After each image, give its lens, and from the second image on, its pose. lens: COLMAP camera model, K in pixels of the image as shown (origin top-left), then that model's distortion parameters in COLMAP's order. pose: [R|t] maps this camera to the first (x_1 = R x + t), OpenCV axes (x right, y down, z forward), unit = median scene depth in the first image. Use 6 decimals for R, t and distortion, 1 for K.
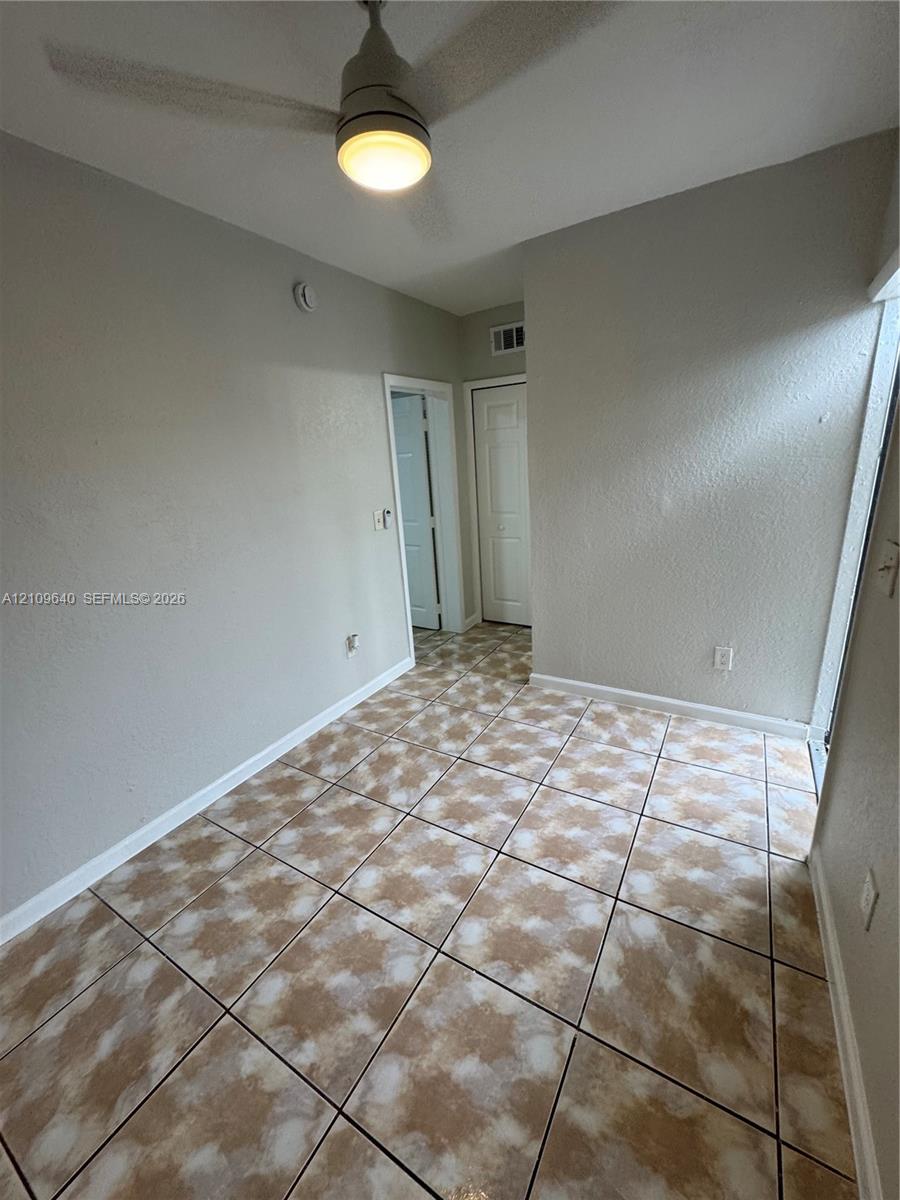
lens RADIAL K [[477.2, 0, 448.9], [0, 477.2, 599.7], [0, 0, 1]] dist [-0.001382, 0.000149]
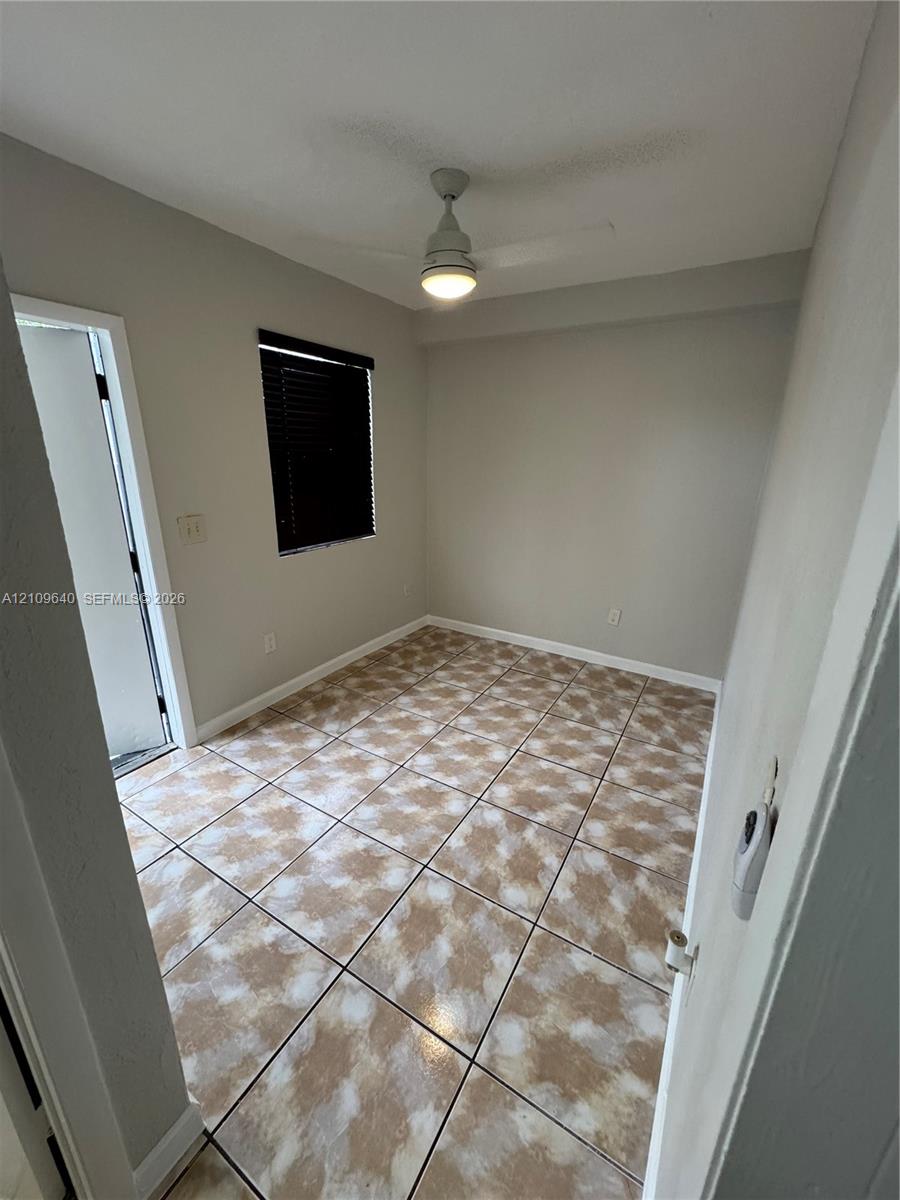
lens RADIAL K [[477.2, 0, 448.9], [0, 477.2, 599.7], [0, 0, 1]] dist [-0.001382, 0.000149]
pose [[-0.998715, 0.049181, 0.012201, -0.058720], [0.047624, 0.828789, 0.557531, -0.543516], [0.017308, 0.557396, -0.830066, 1.771009]]
